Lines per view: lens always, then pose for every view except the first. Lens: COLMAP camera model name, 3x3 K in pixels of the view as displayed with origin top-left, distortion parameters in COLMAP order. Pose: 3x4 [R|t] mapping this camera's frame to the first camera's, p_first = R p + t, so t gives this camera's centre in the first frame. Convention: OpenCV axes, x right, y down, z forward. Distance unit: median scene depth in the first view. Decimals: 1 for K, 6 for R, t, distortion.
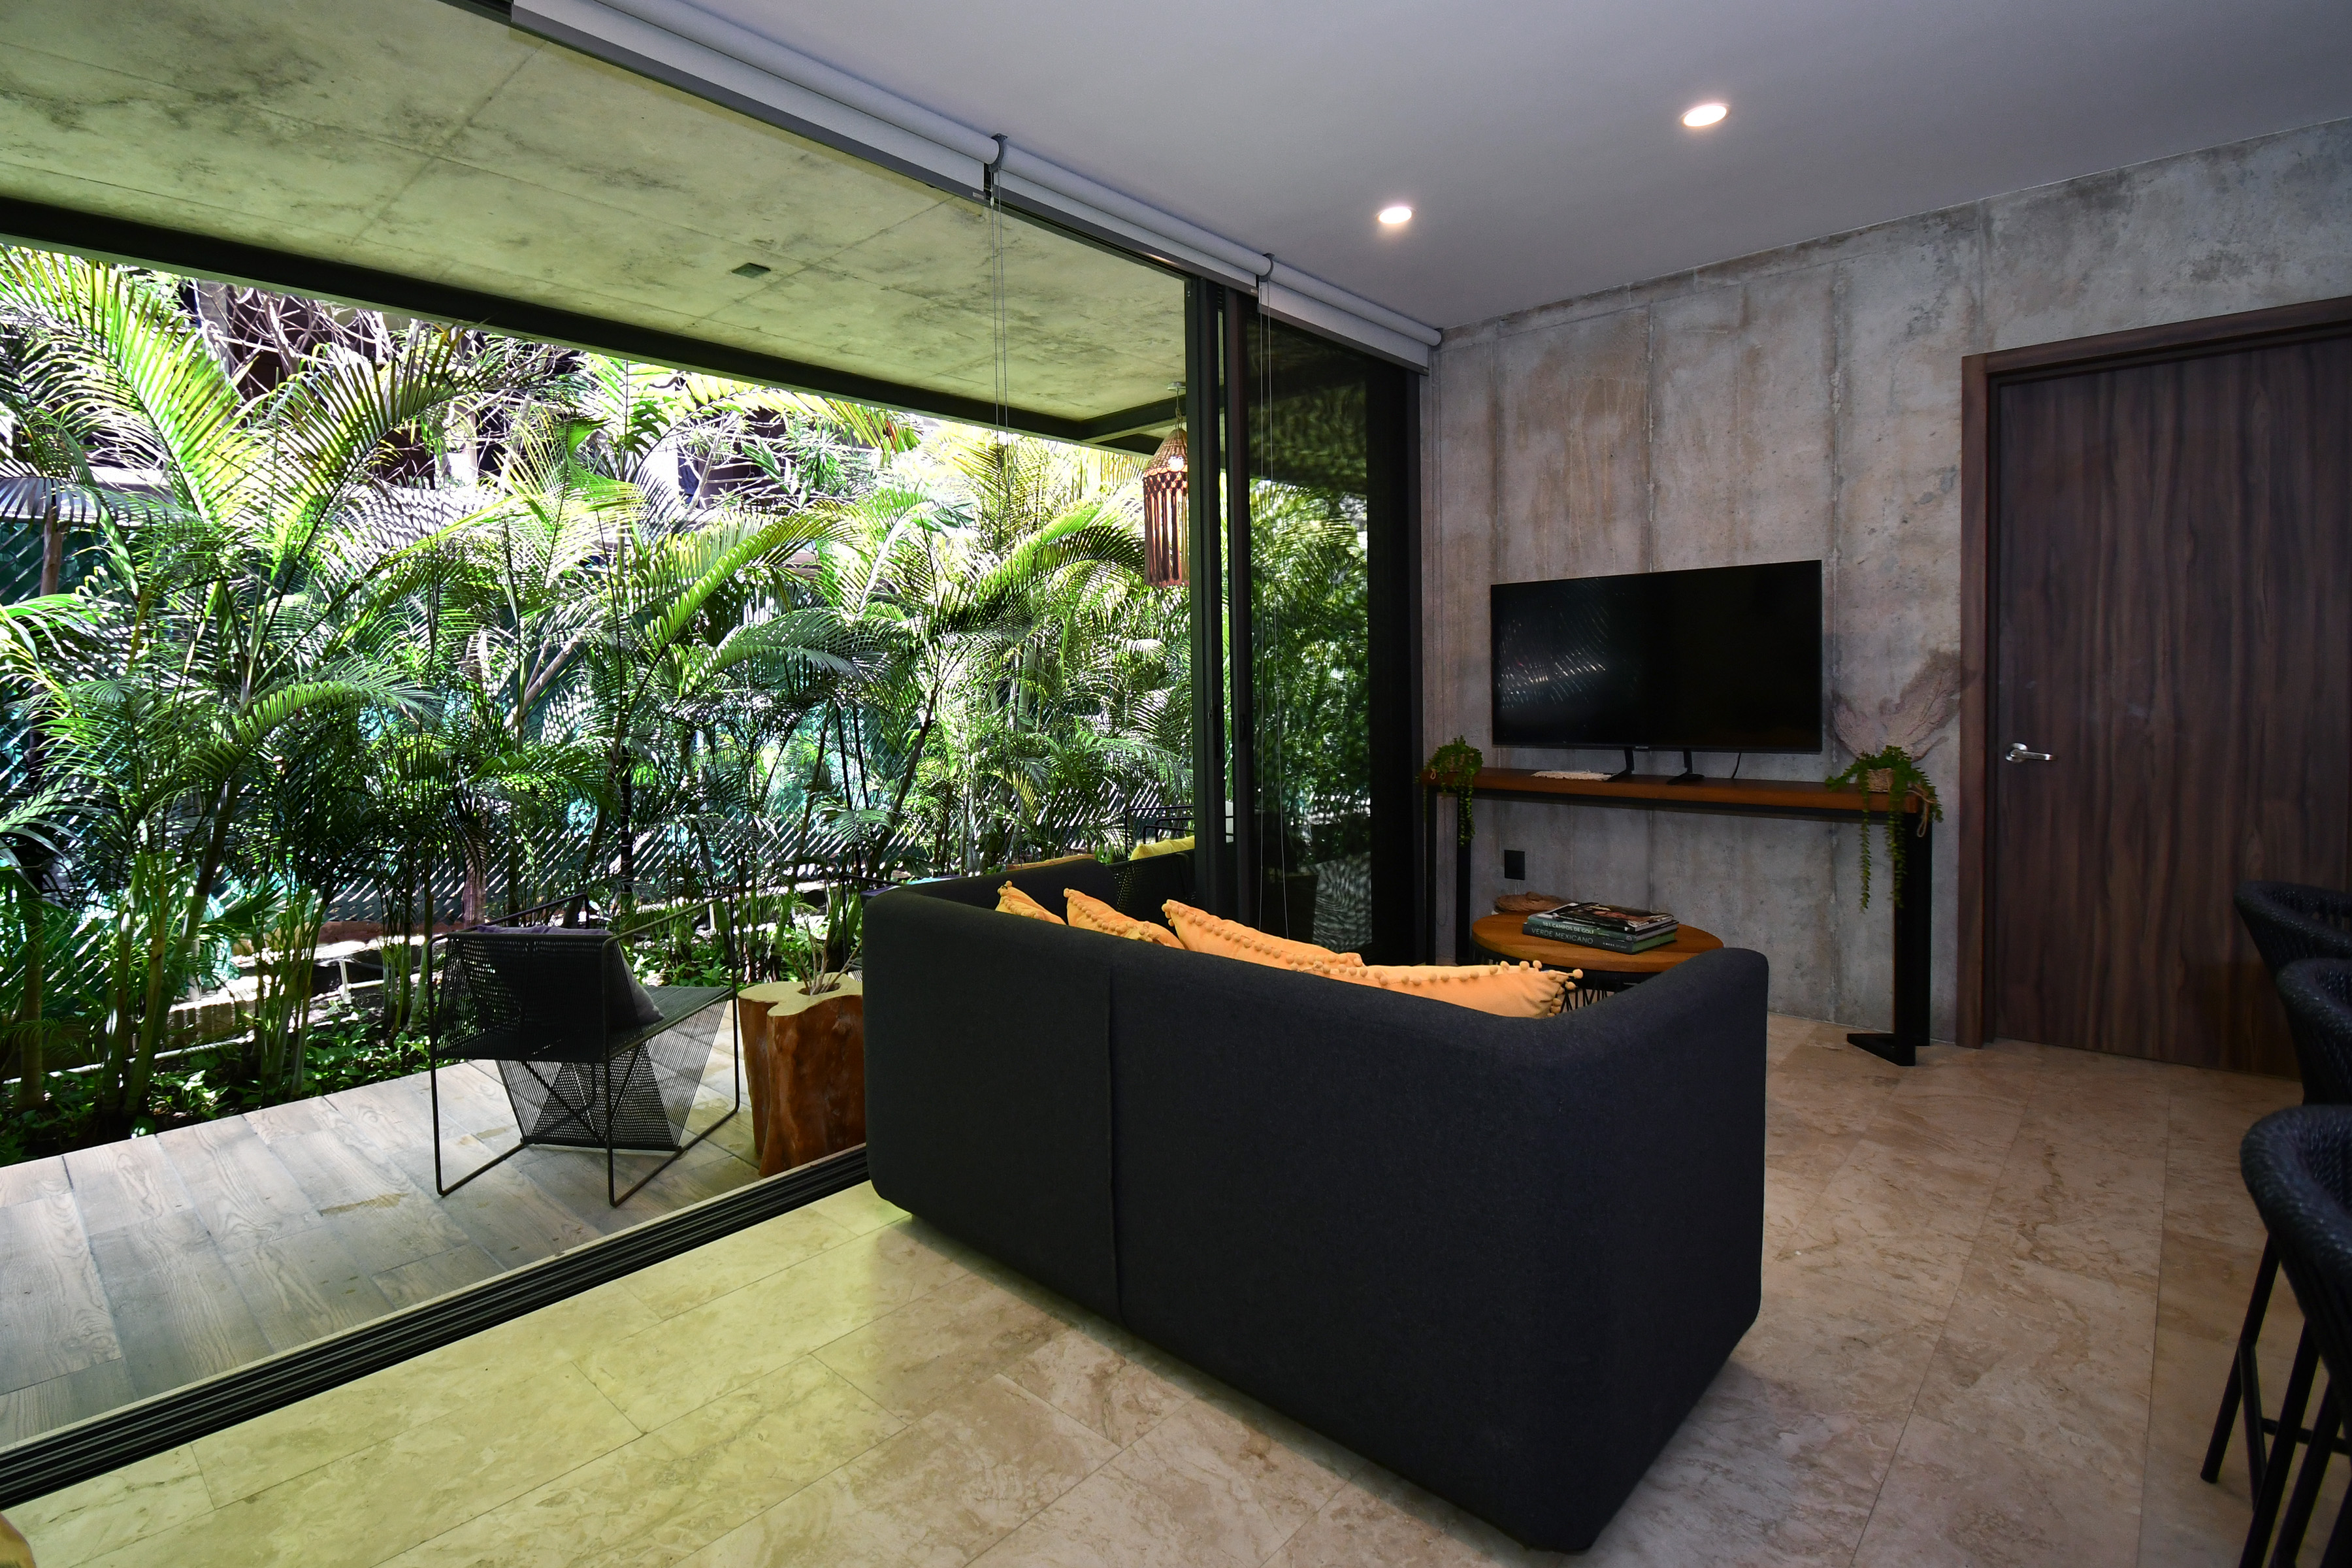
lens RADIAL K [[1136.3, 0, 1083.0], [0, 1136.3, 726.8], [0, 0, 1]] dist [0.017192, -0.024481]
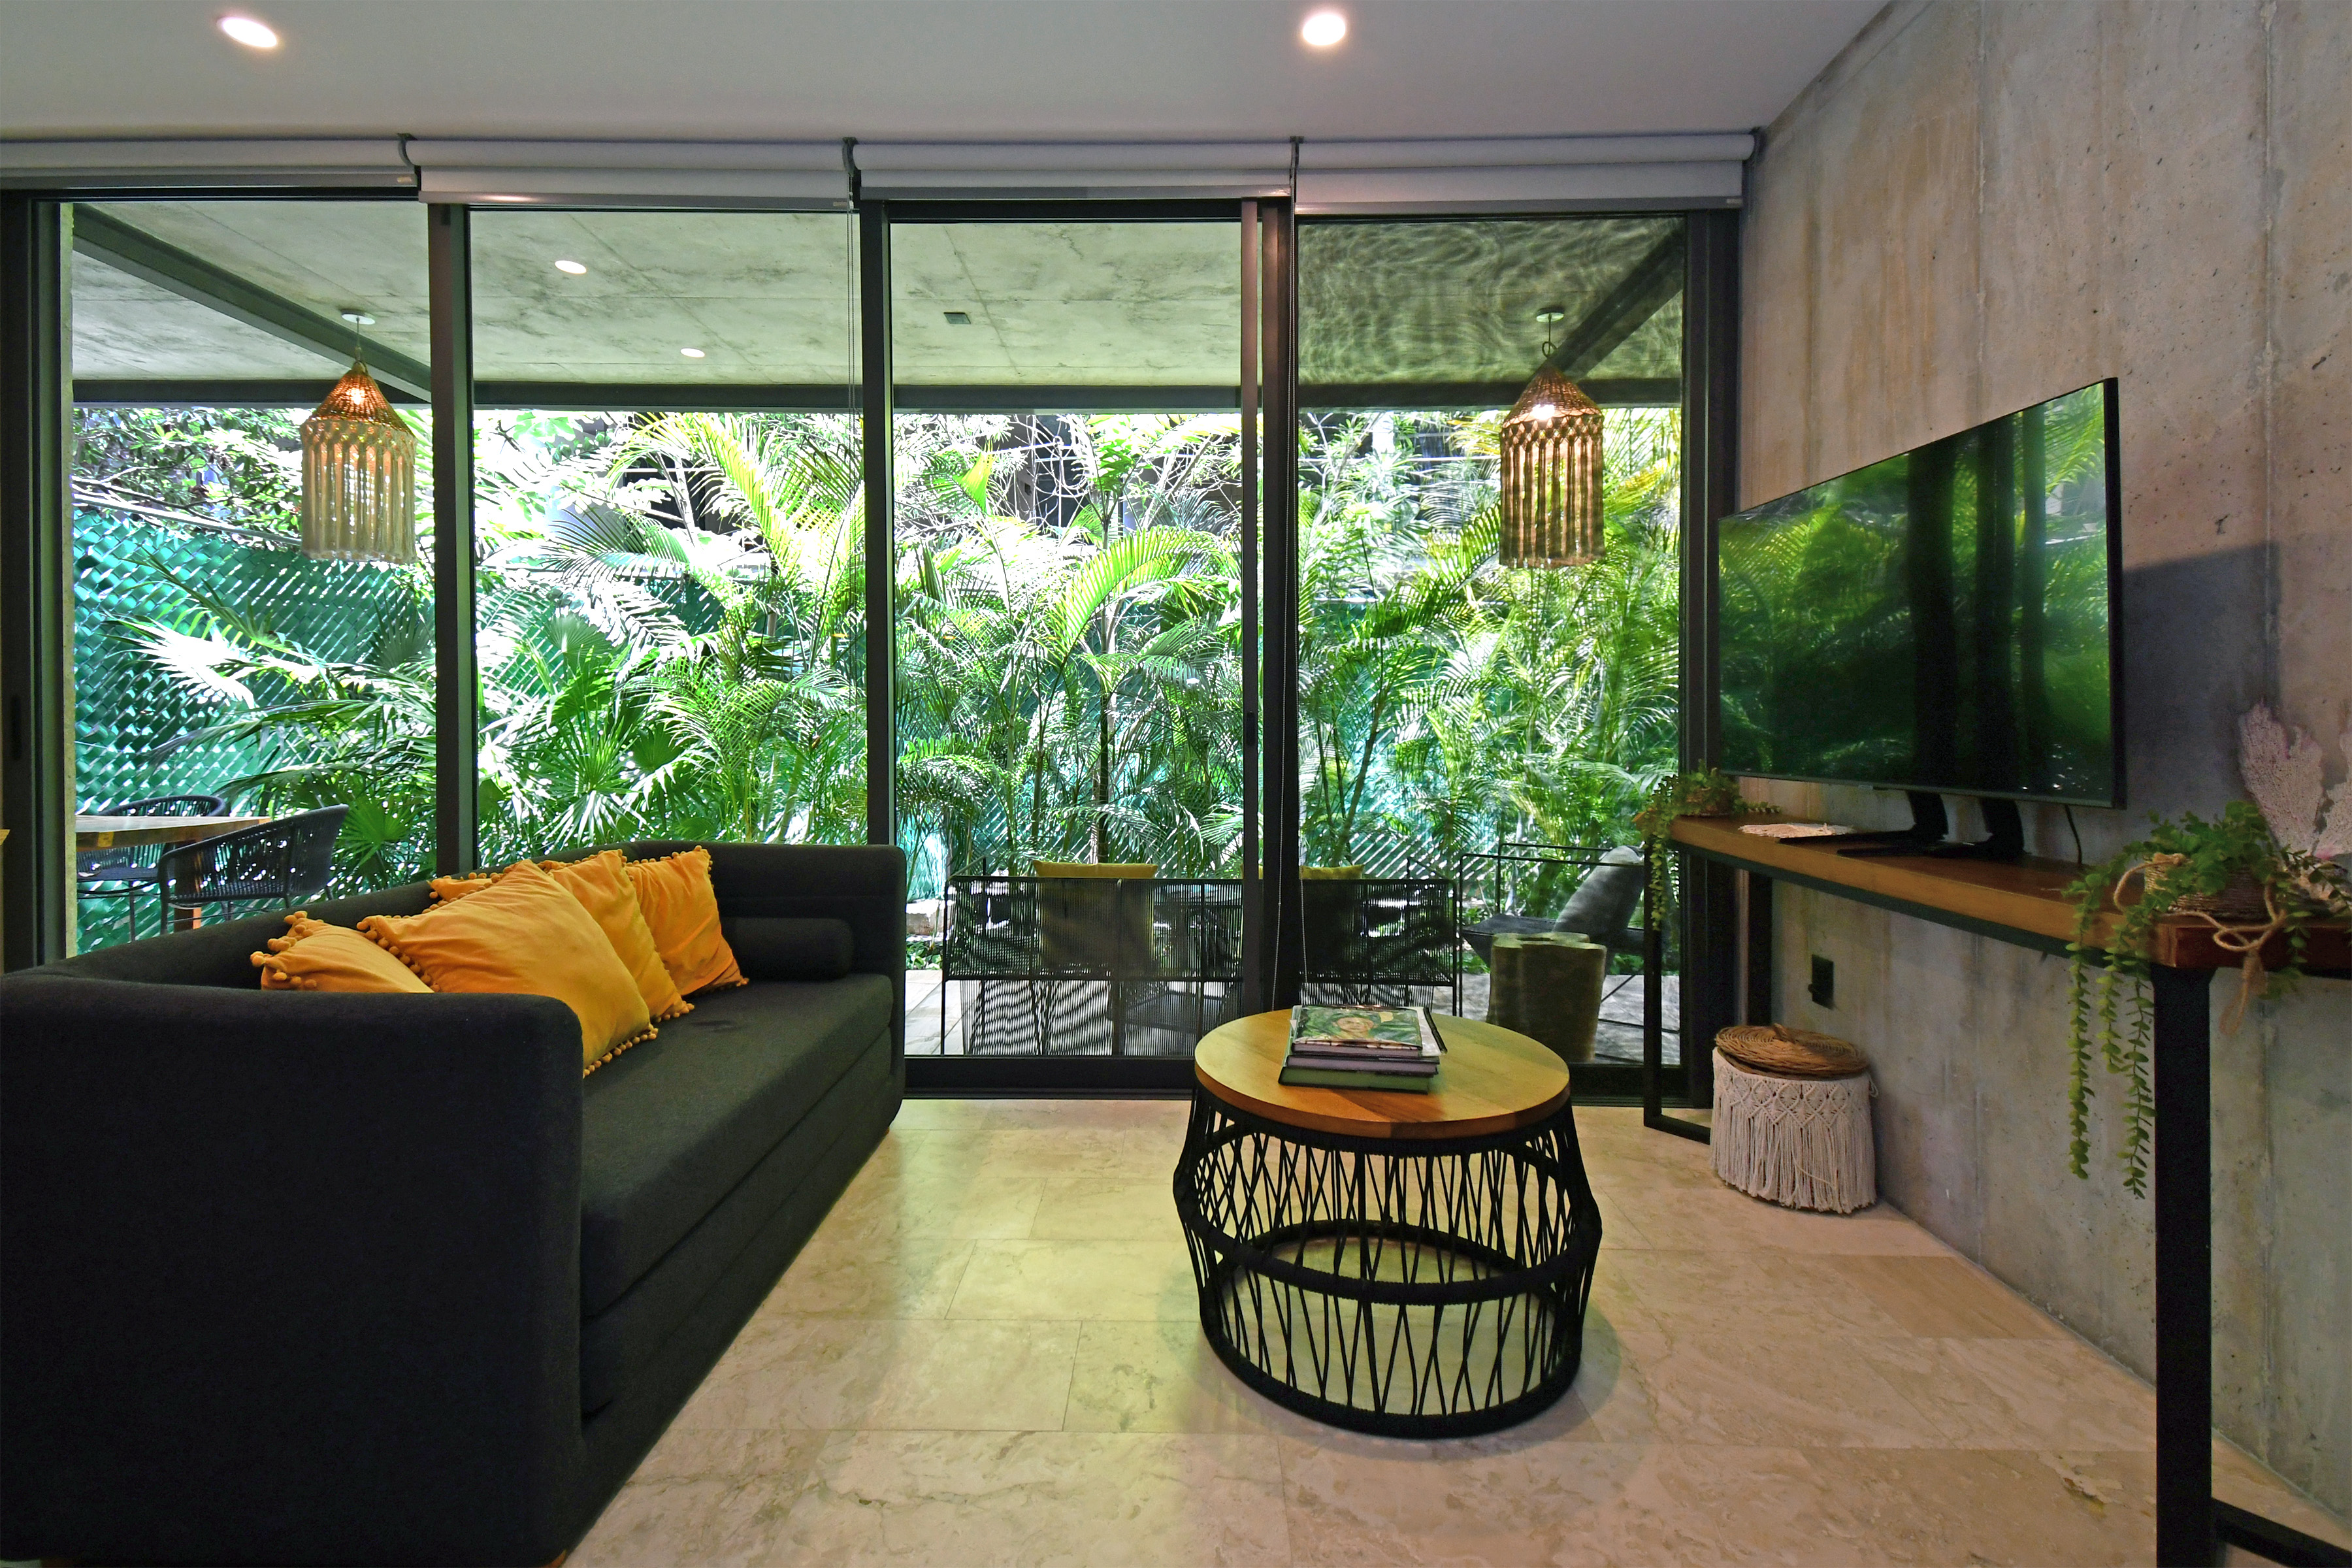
lens RADIAL K [[1107.9, 0, 1167.4], [0, 1107.9, 726.3], [0, 0, 1]] dist [0.040610, -0.020805]
pose [[0.681691, 0.022743, -0.731287, 0.695045], [-0.043444, 0.999011, -0.009429, 0.009326], [0.730349, 0.038198, 0.682005, 0.418295]]
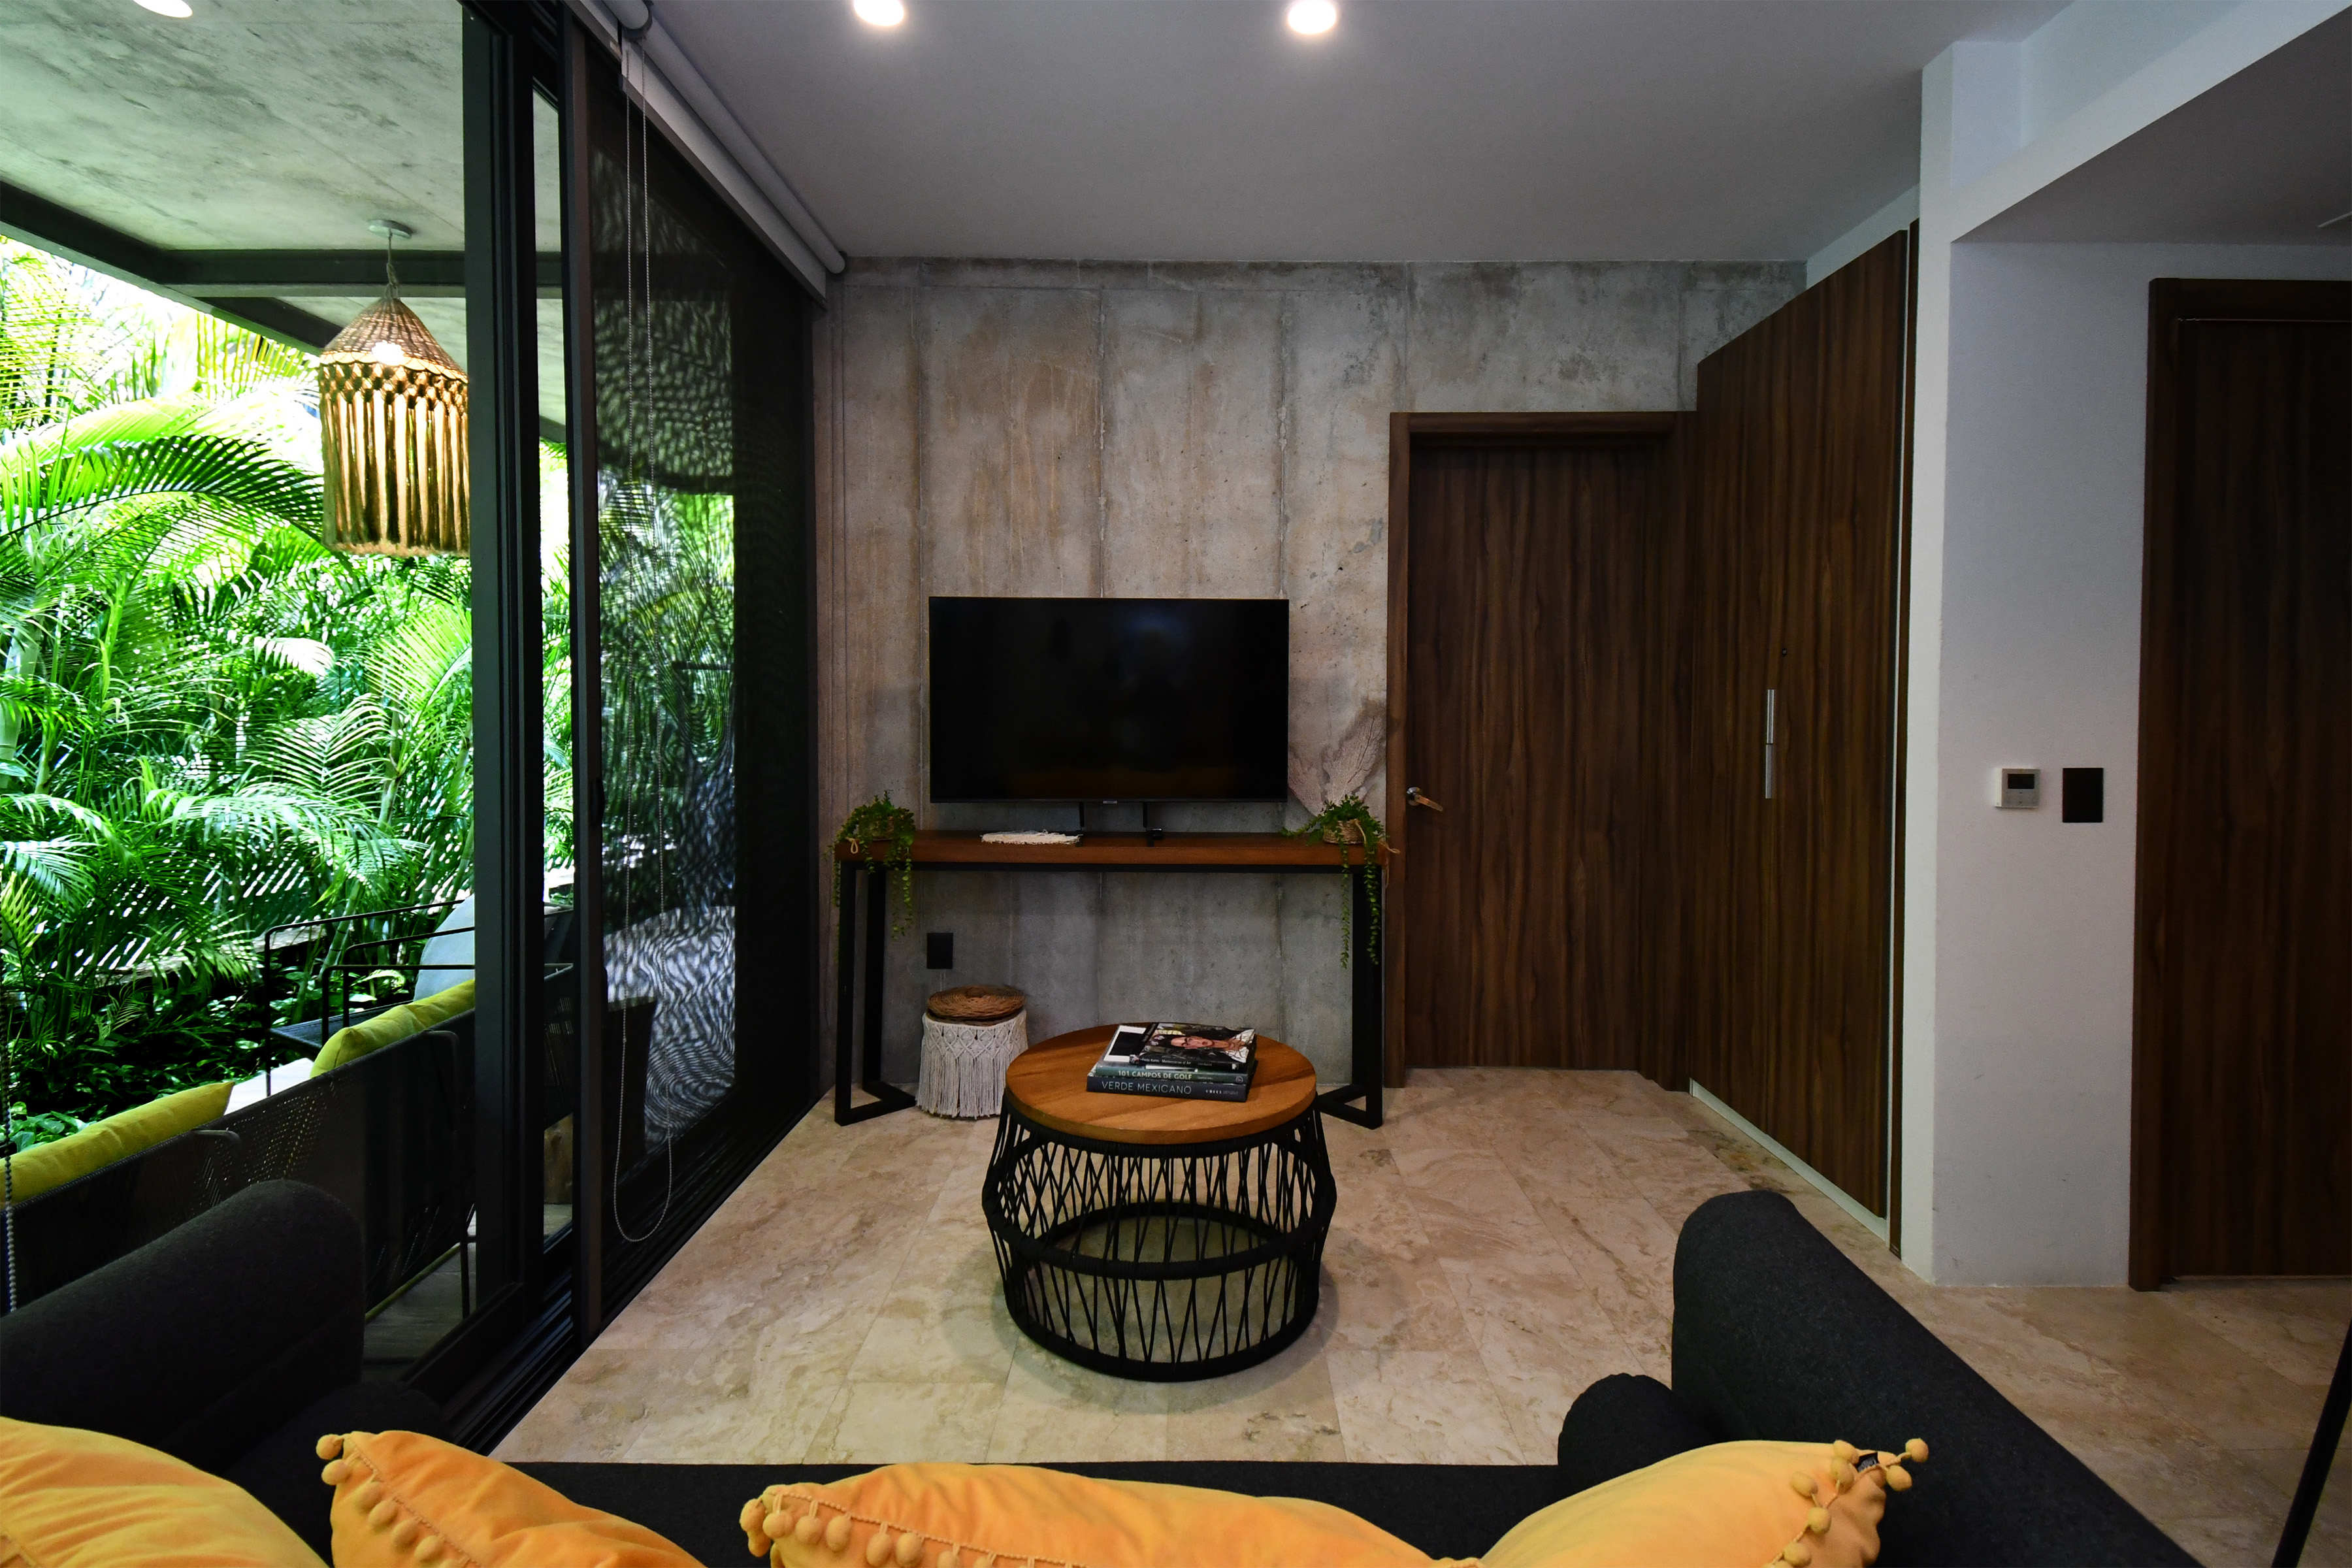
lens RADIAL K [[1073.8, 0, 1192.5], [0, 1073.8, 724.4], [0, 0, 1]] dist [0.046946, -0.022656]
pose [[0.714184, 0.007528, 0.699917, -0.030008], [0.008569, 0.999773, -0.019497, -0.025400], [-0.699905, 0.019922, 0.713958, 0.407120]]
